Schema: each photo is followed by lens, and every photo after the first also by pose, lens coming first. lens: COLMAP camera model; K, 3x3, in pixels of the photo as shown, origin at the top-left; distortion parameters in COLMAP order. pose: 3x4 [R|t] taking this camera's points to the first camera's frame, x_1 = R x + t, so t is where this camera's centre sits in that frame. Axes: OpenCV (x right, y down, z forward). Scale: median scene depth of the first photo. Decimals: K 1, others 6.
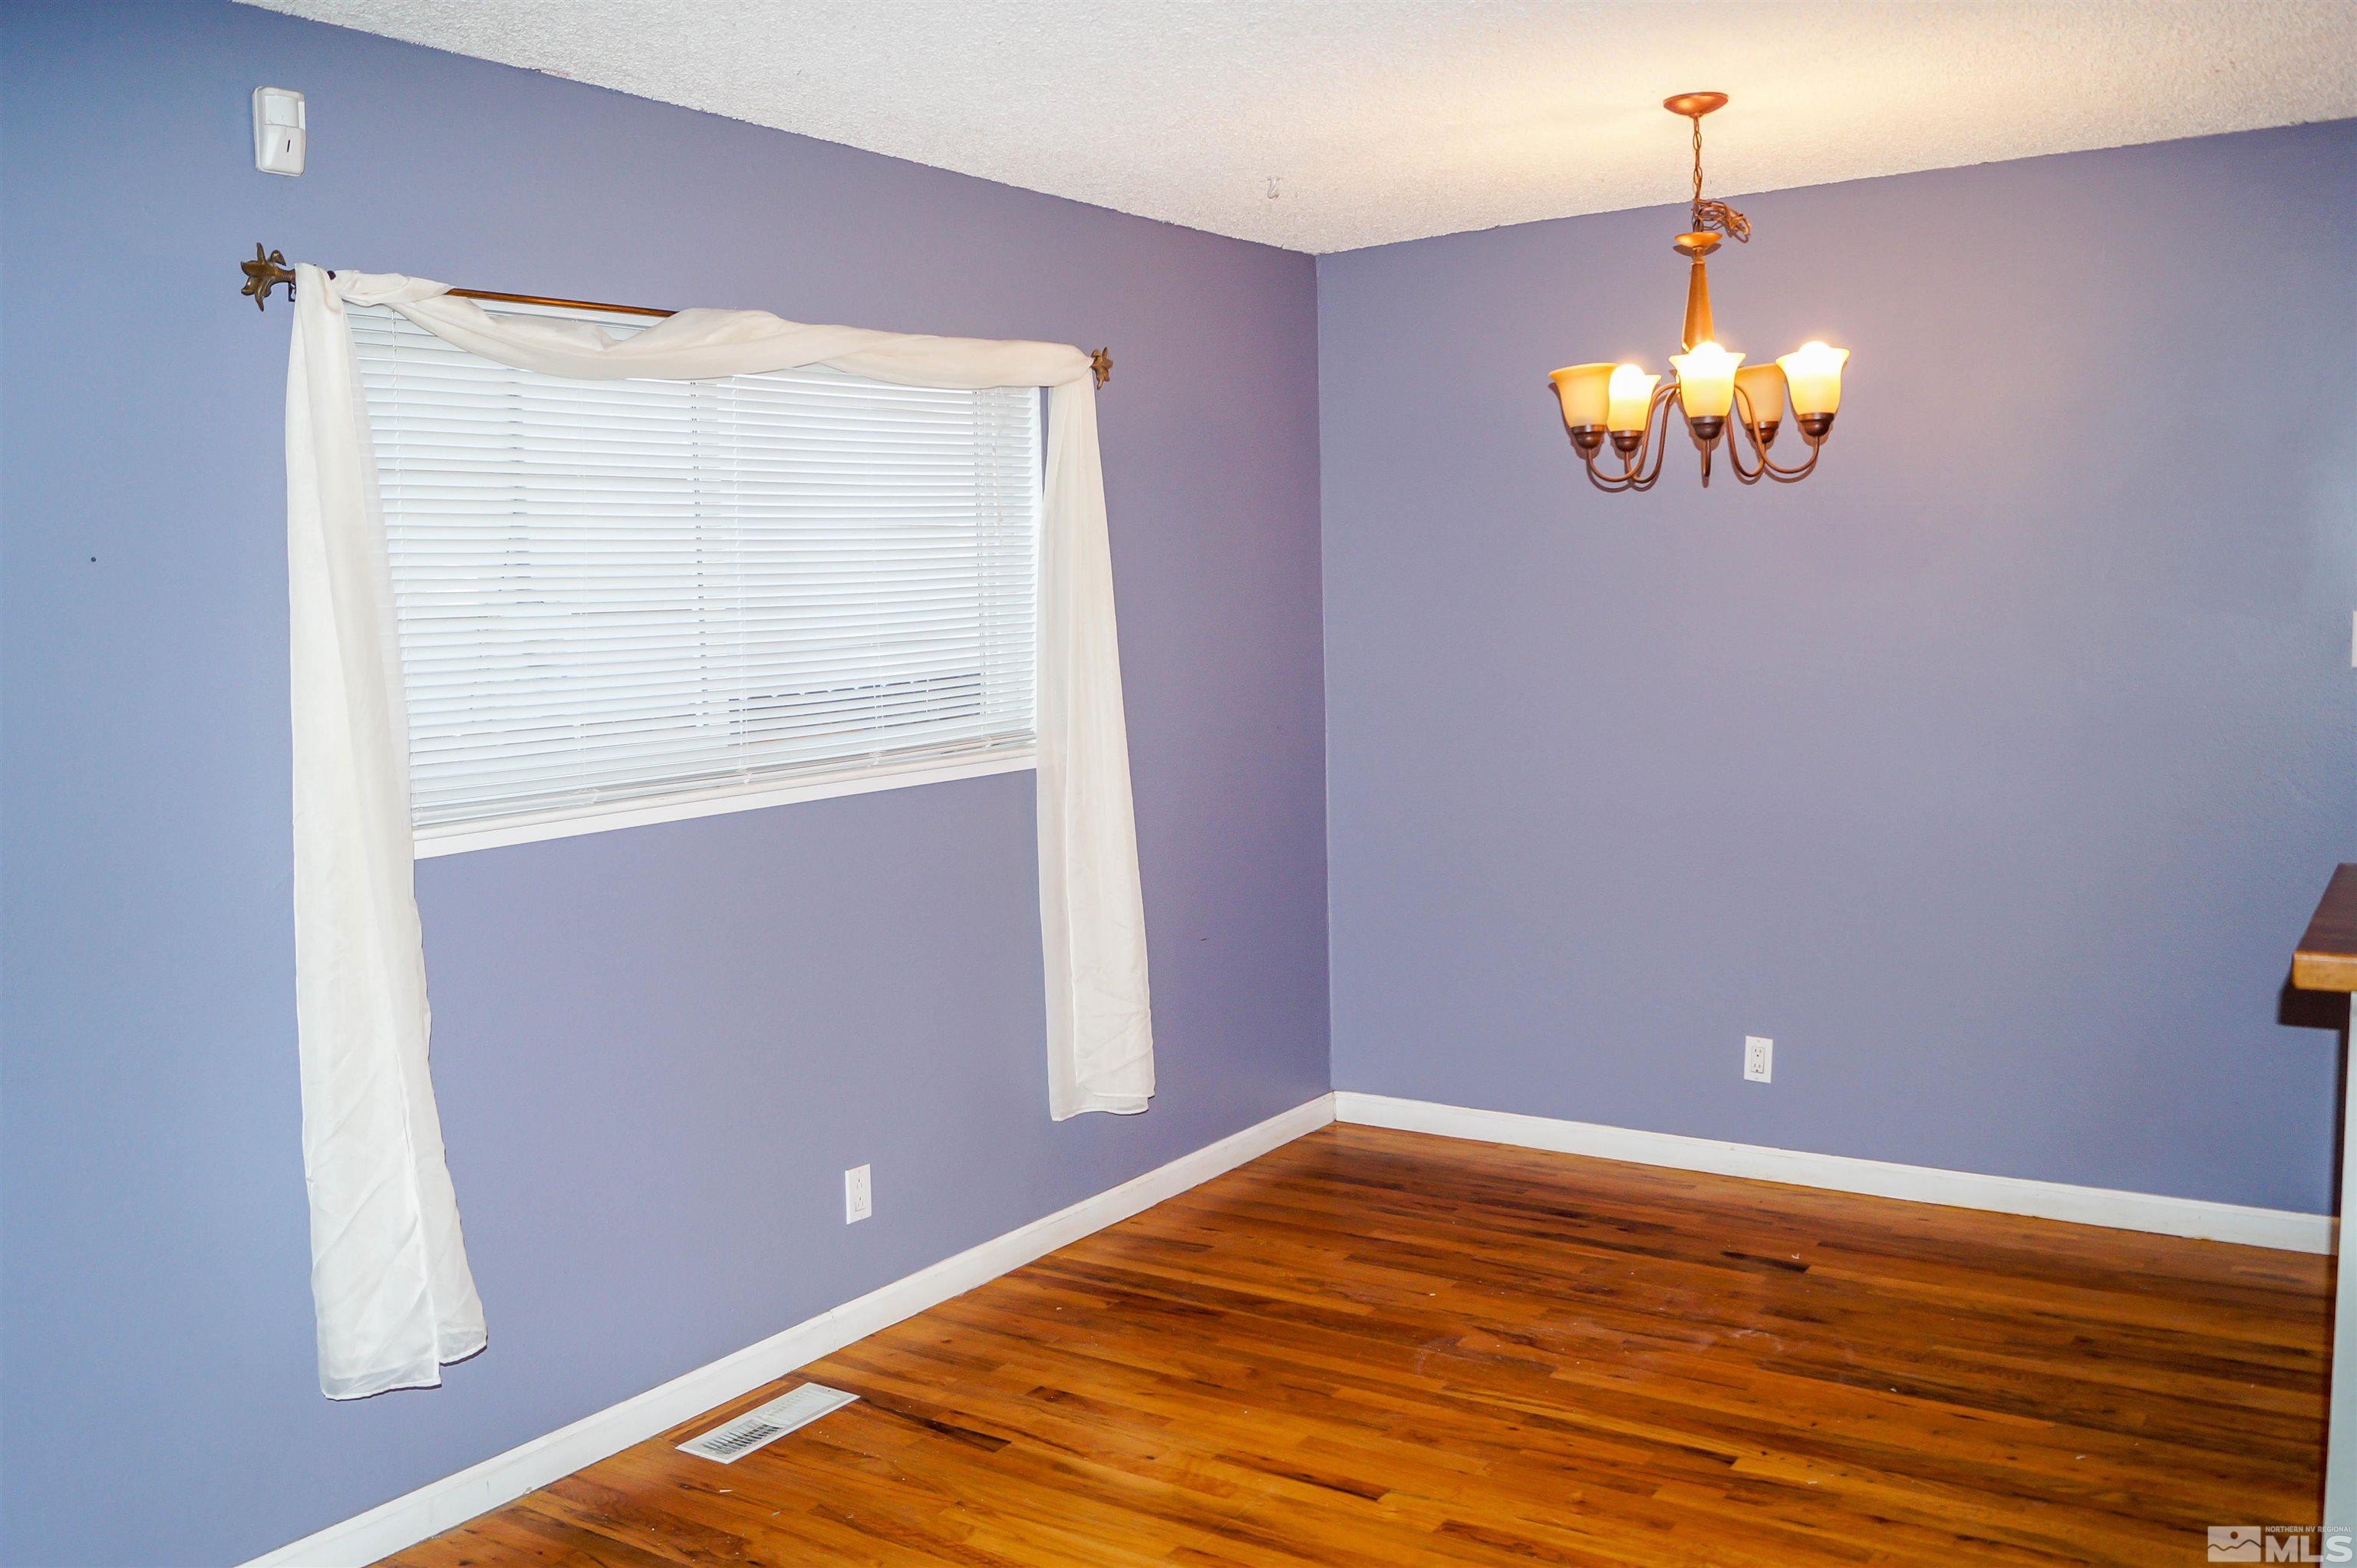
lens RADIAL K [[1986.6, 0, 1178.5], [0, 1986.6, 784.0], [0, 0, 1]] dist [-0.011752, -0.093141]
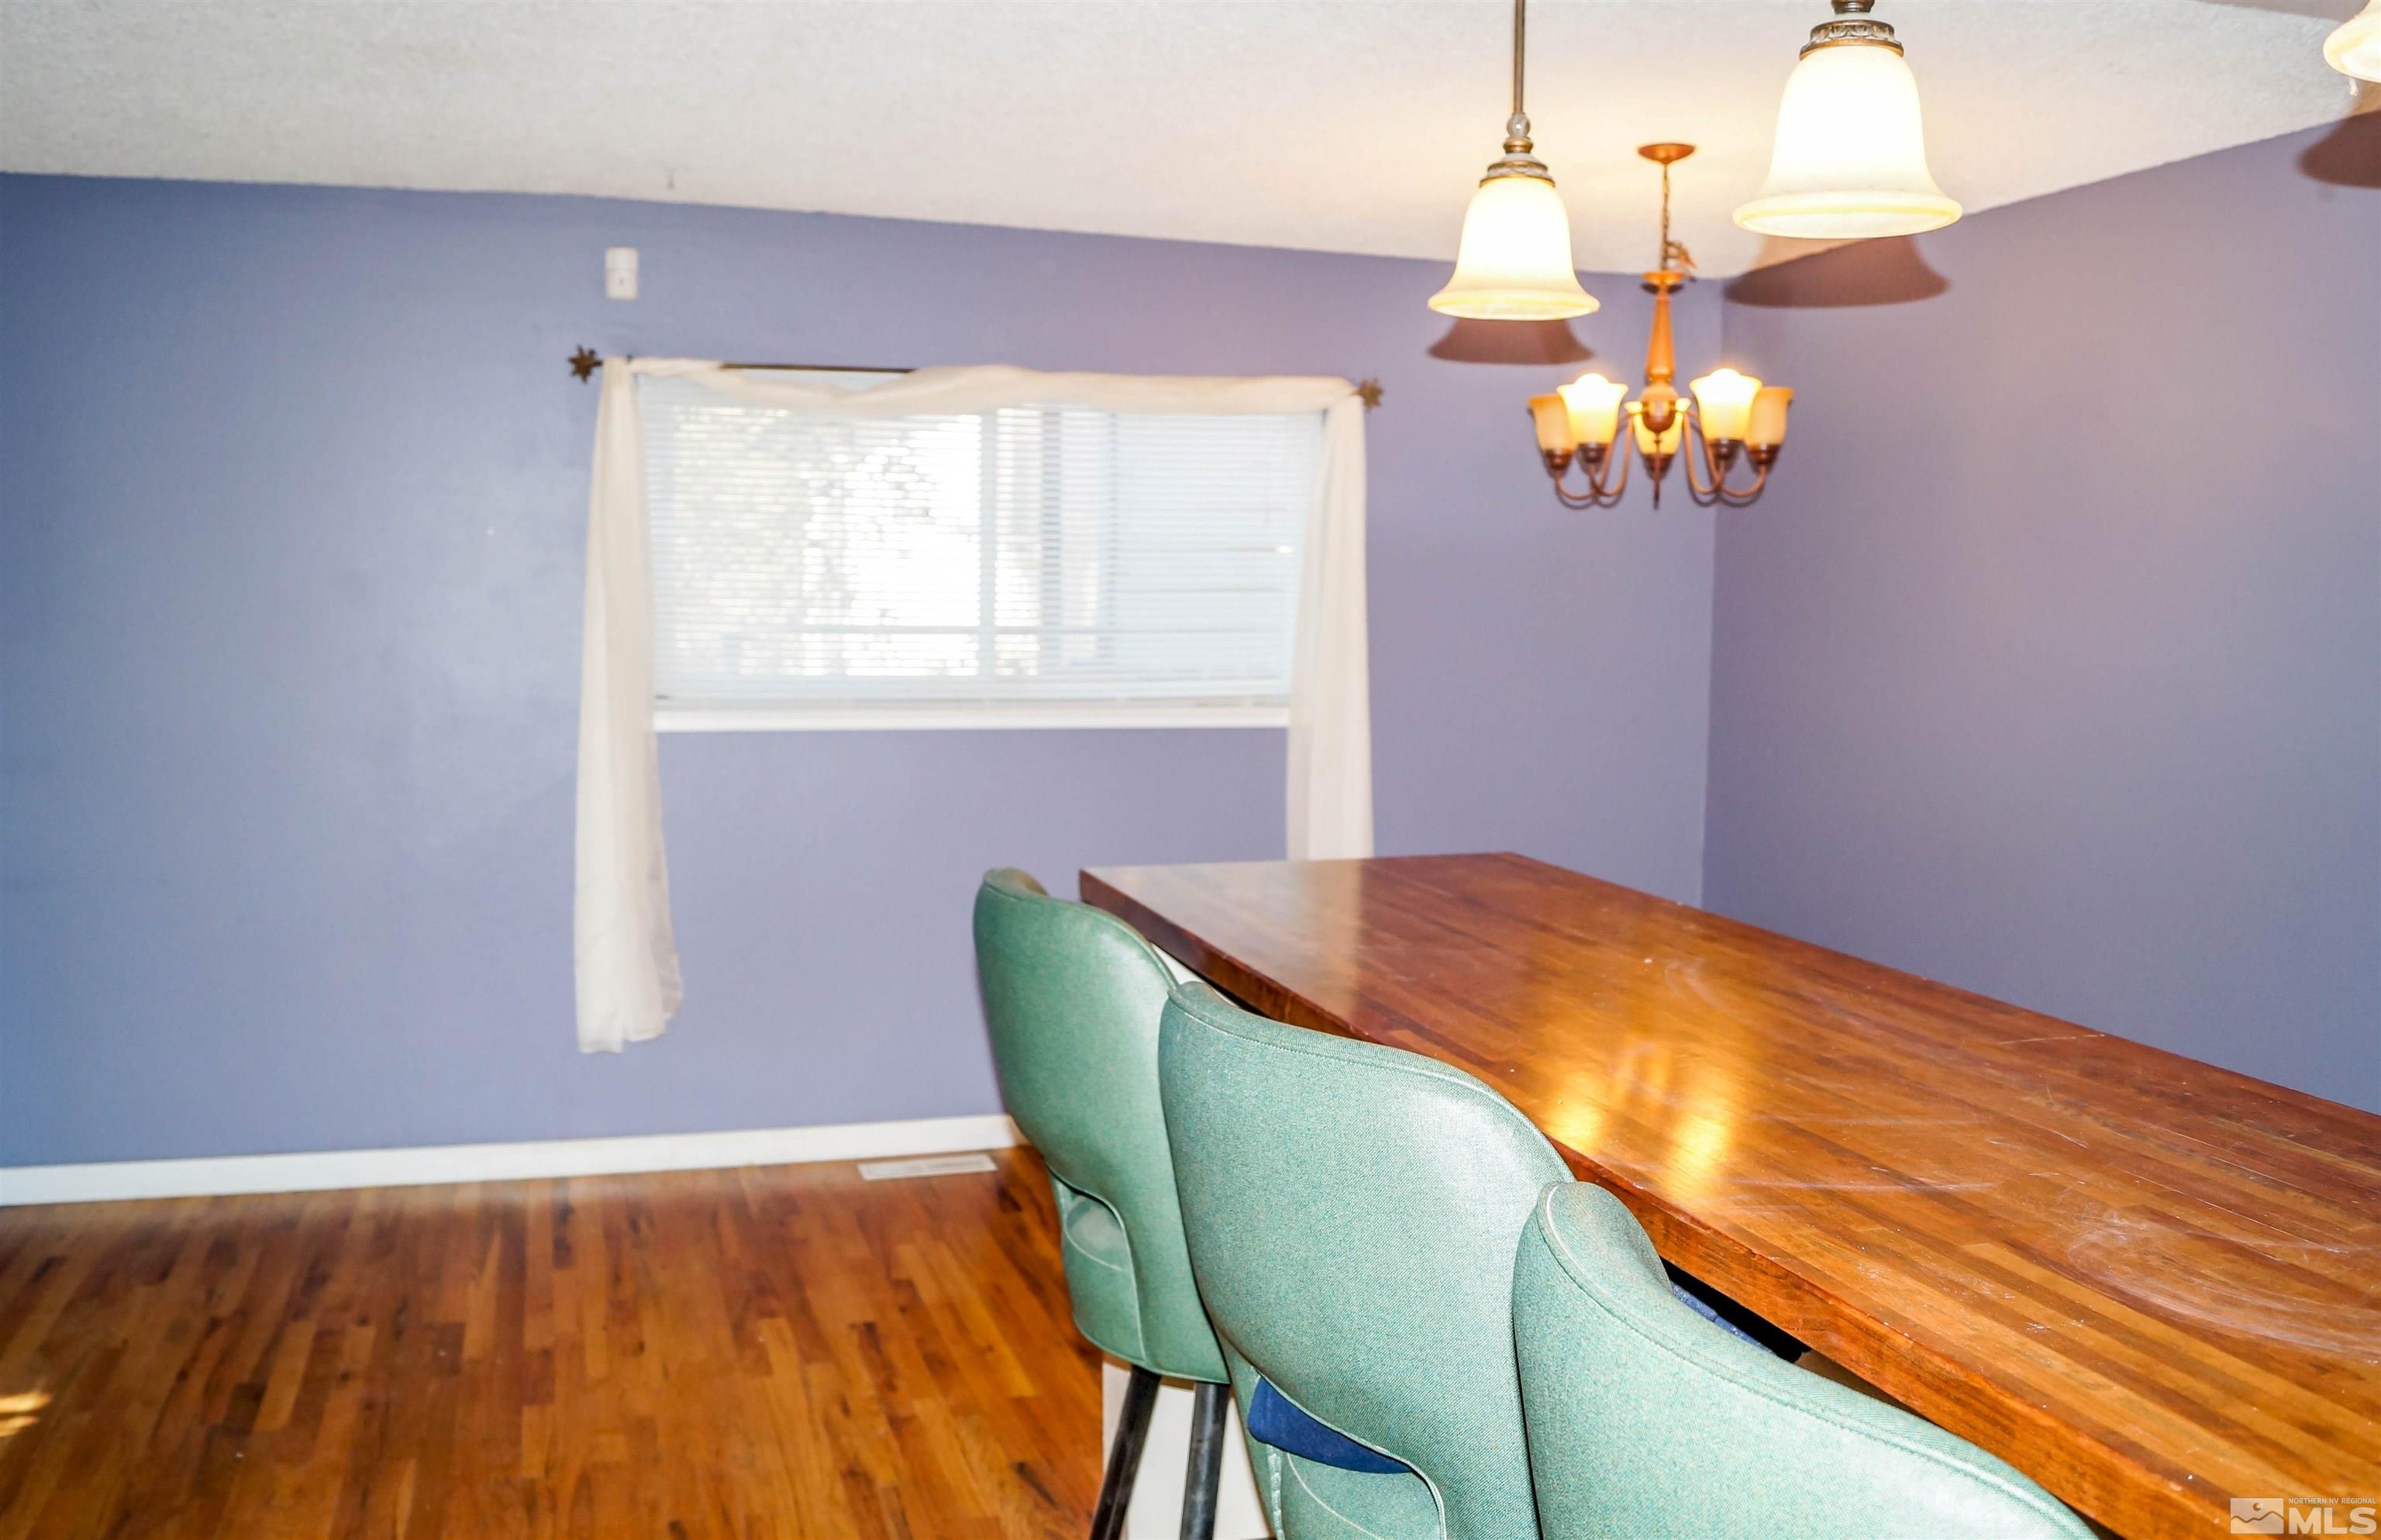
lens RADIAL K [[2026.5, 0, 1190.5], [0, 2026.5, 770.0], [0, 0, 1]] dist [-0.075966, -0.000111]
pose [[0.779226, 0.100058, -0.618705, 0.828220], [-0.103236, 0.994181, 0.030760, -0.017090], [0.618182, 0.039903, 0.785021, -0.006123]]
